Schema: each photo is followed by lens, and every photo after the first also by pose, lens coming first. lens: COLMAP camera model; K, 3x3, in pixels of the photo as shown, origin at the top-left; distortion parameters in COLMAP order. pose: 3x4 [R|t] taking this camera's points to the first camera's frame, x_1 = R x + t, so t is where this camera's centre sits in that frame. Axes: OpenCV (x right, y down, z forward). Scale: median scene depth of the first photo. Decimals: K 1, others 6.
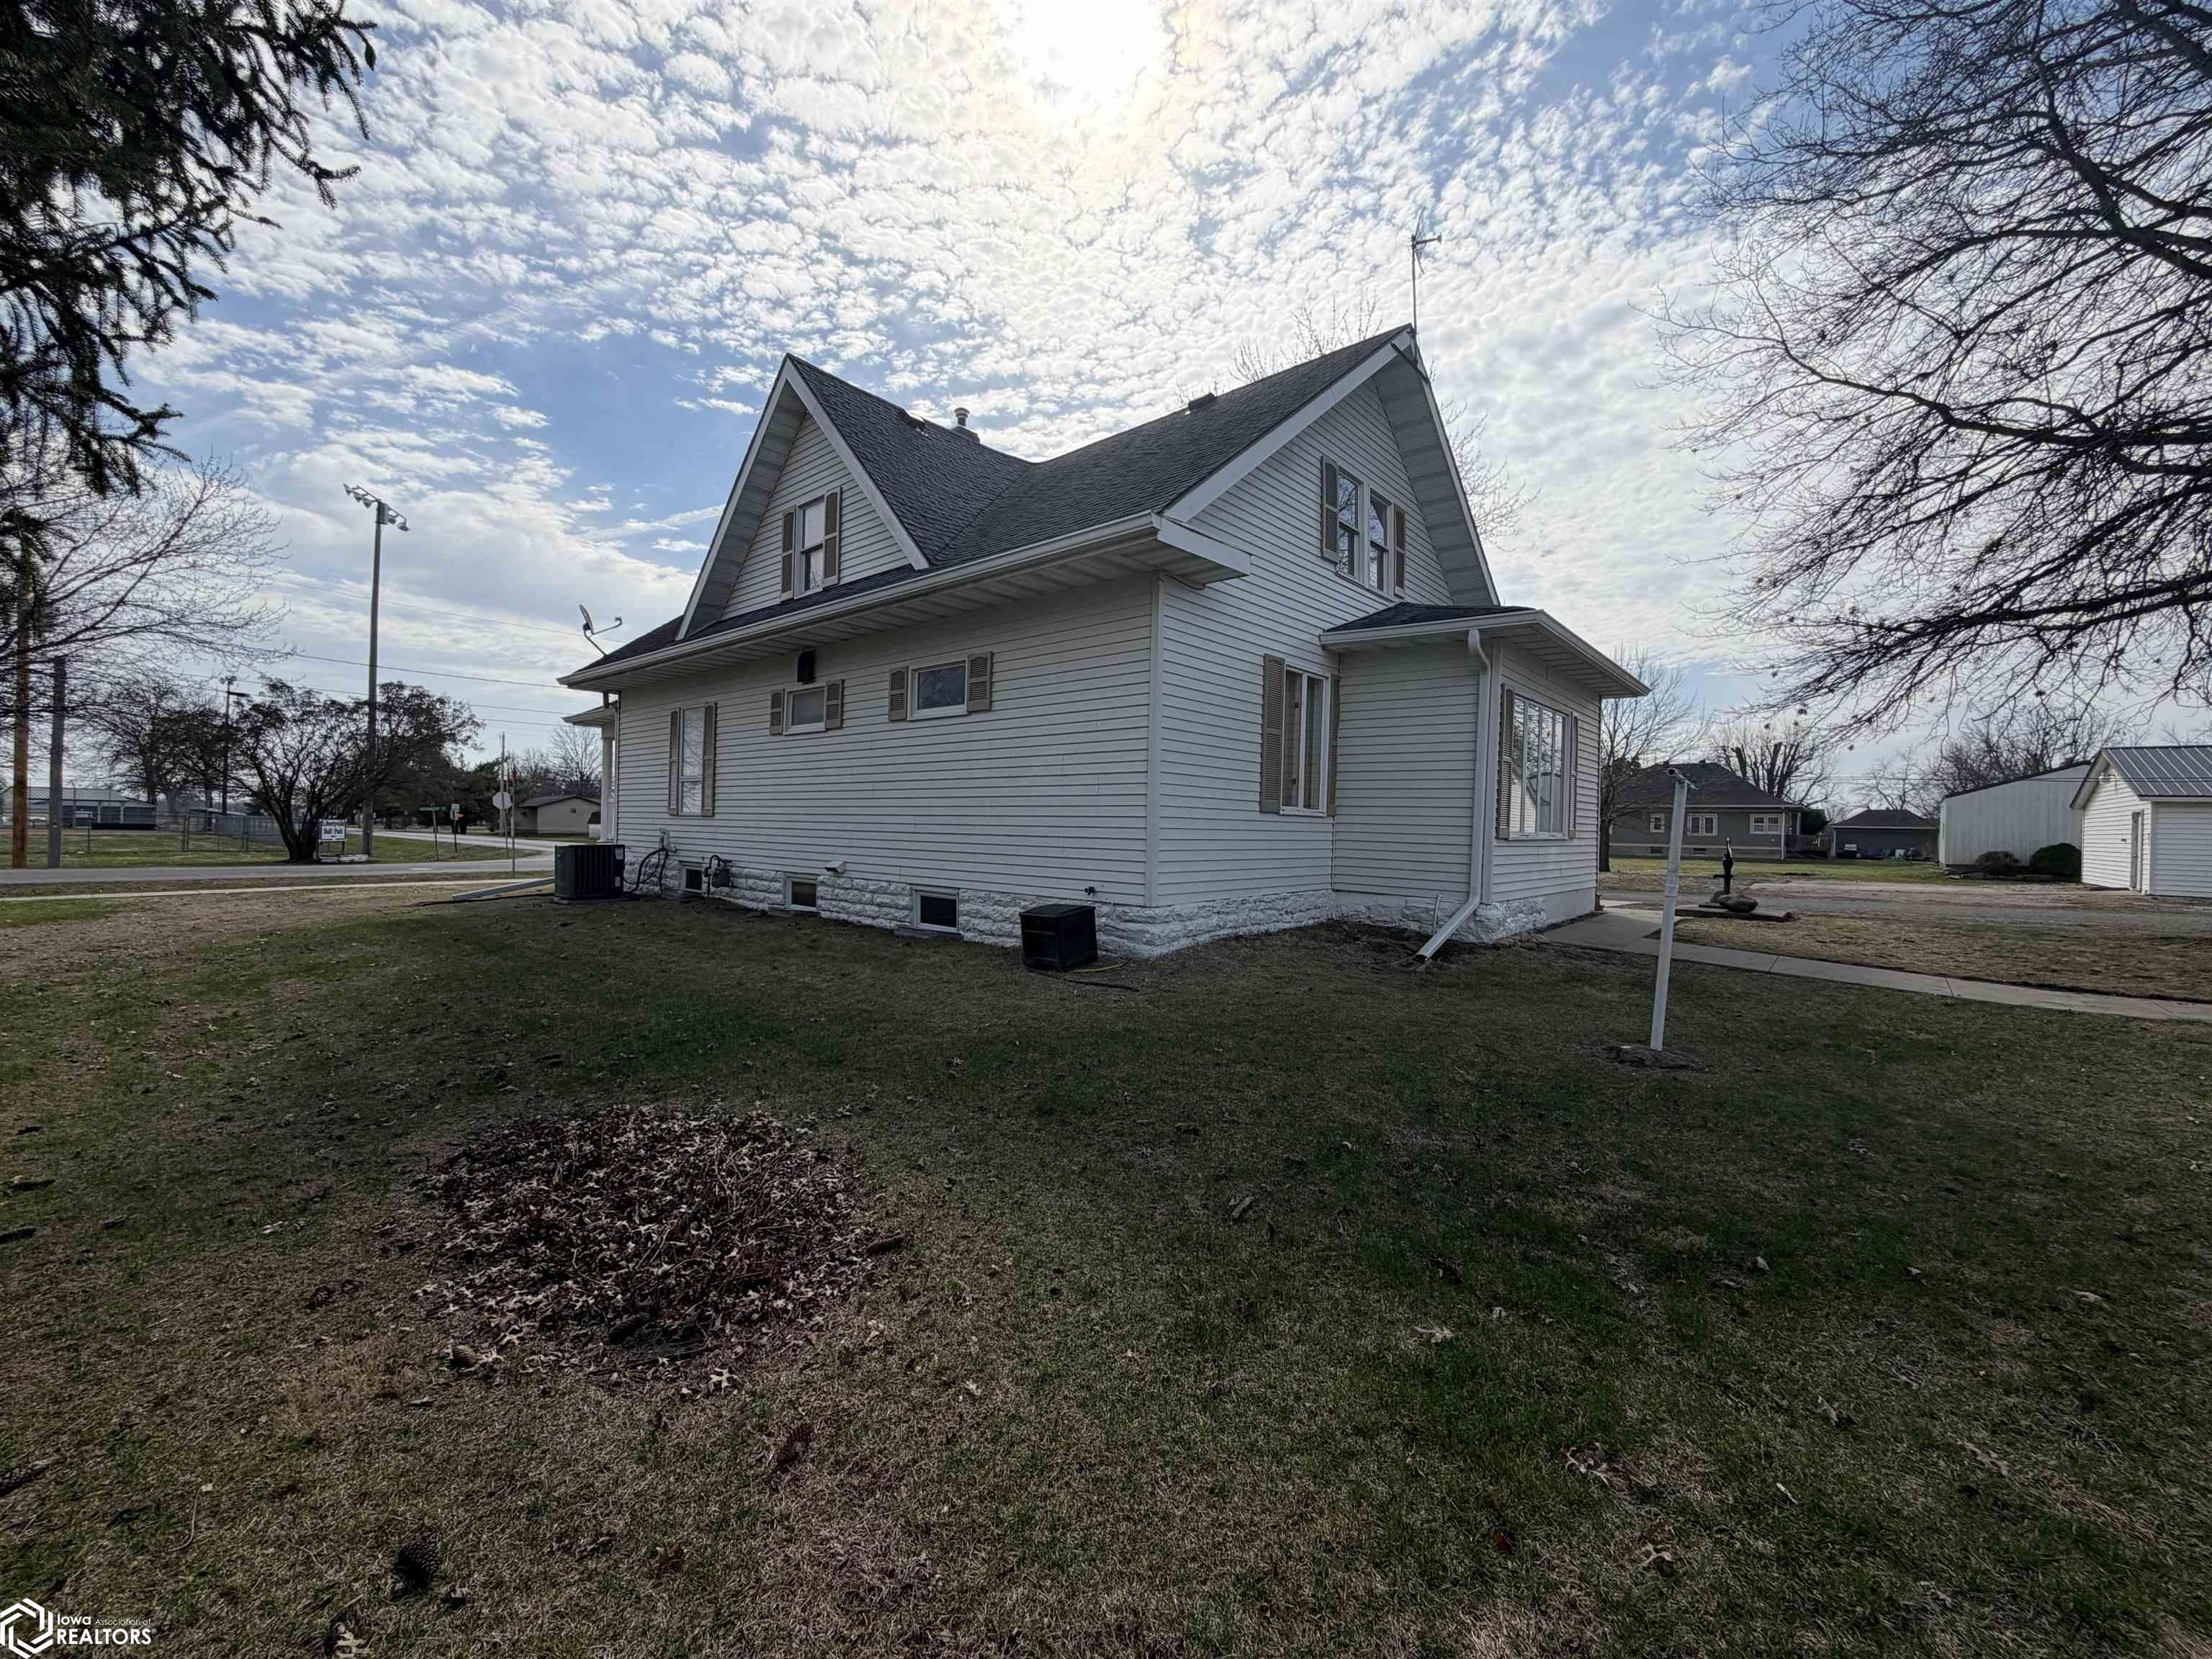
lens RADIAL K [[897.0, 0, 1106.9], [0, 897.0, 804.1], [0, 0, 1]] dist [-0.014269, -0.000056]
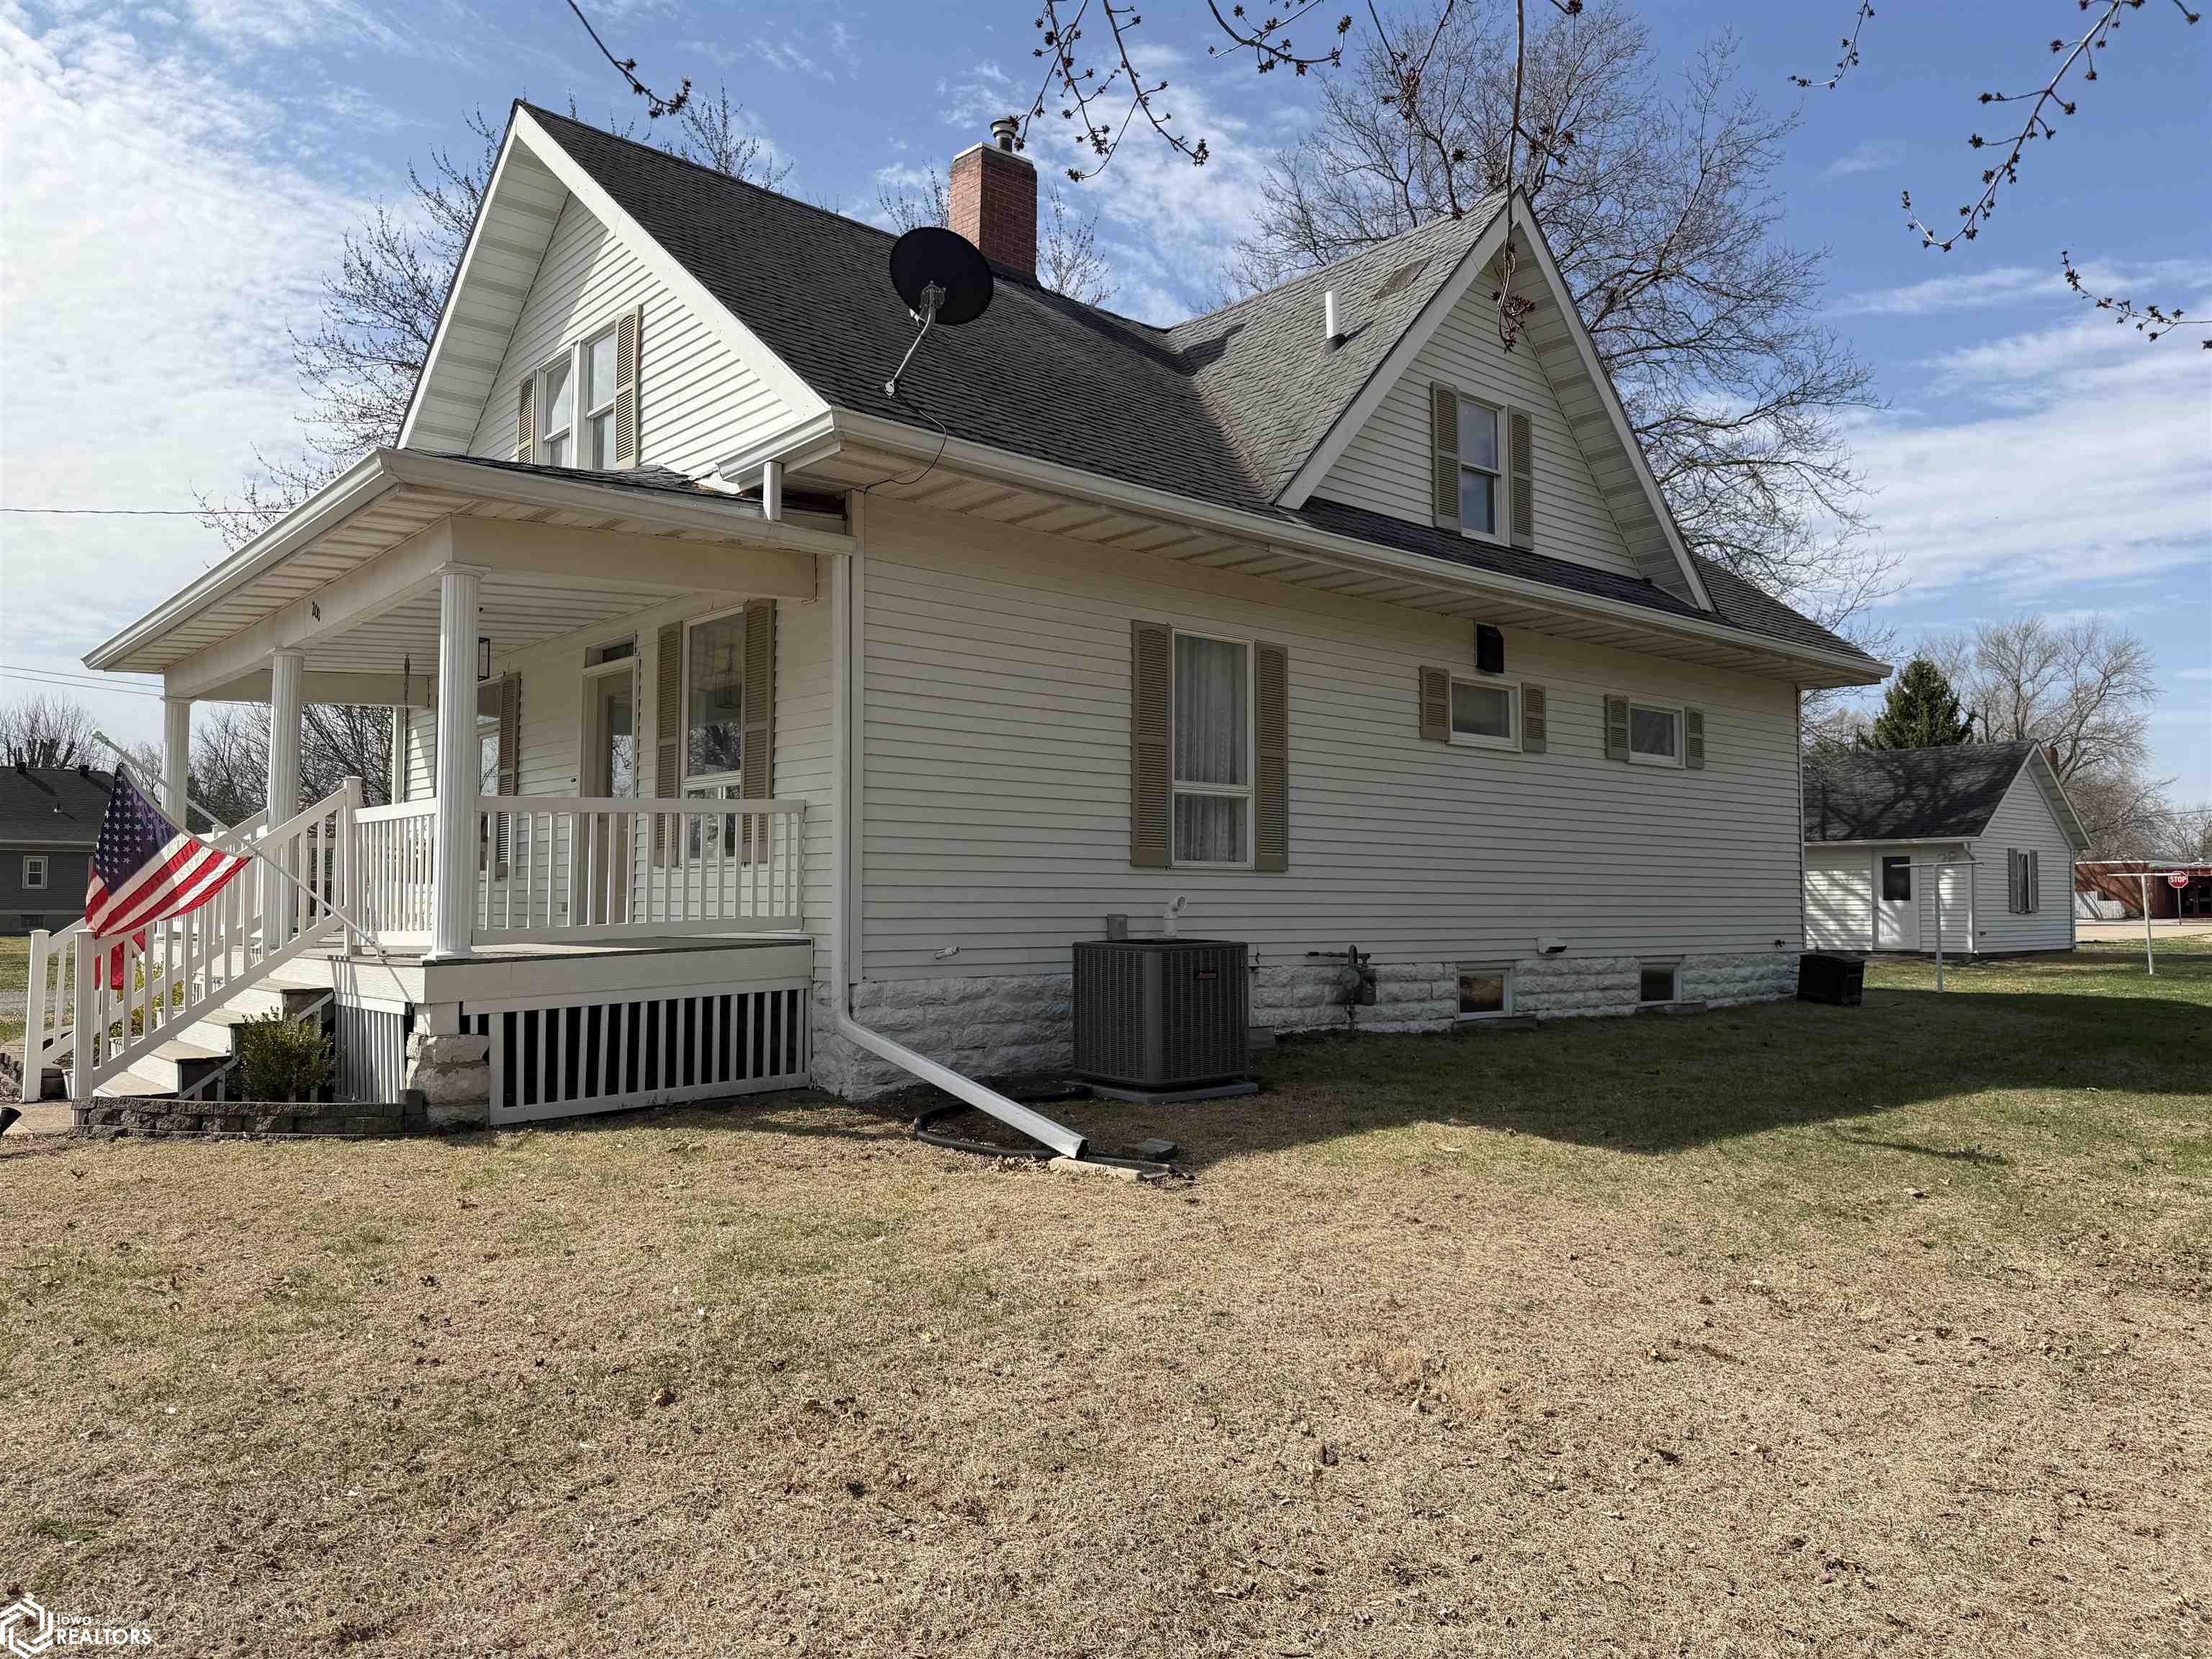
lens RADIAL K [[1586.6, 0, 1170.9], [0, 1586.6, 832.8], [0, 0, 1]] dist [0.065215, 0.000982]
pose [[0.105538, 0.024378, 0.994116, -1.594254], [-0.025054, 0.999447, -0.021849, 0.013665], [-0.994100, -0.022600, 0.106091, 1.151804]]
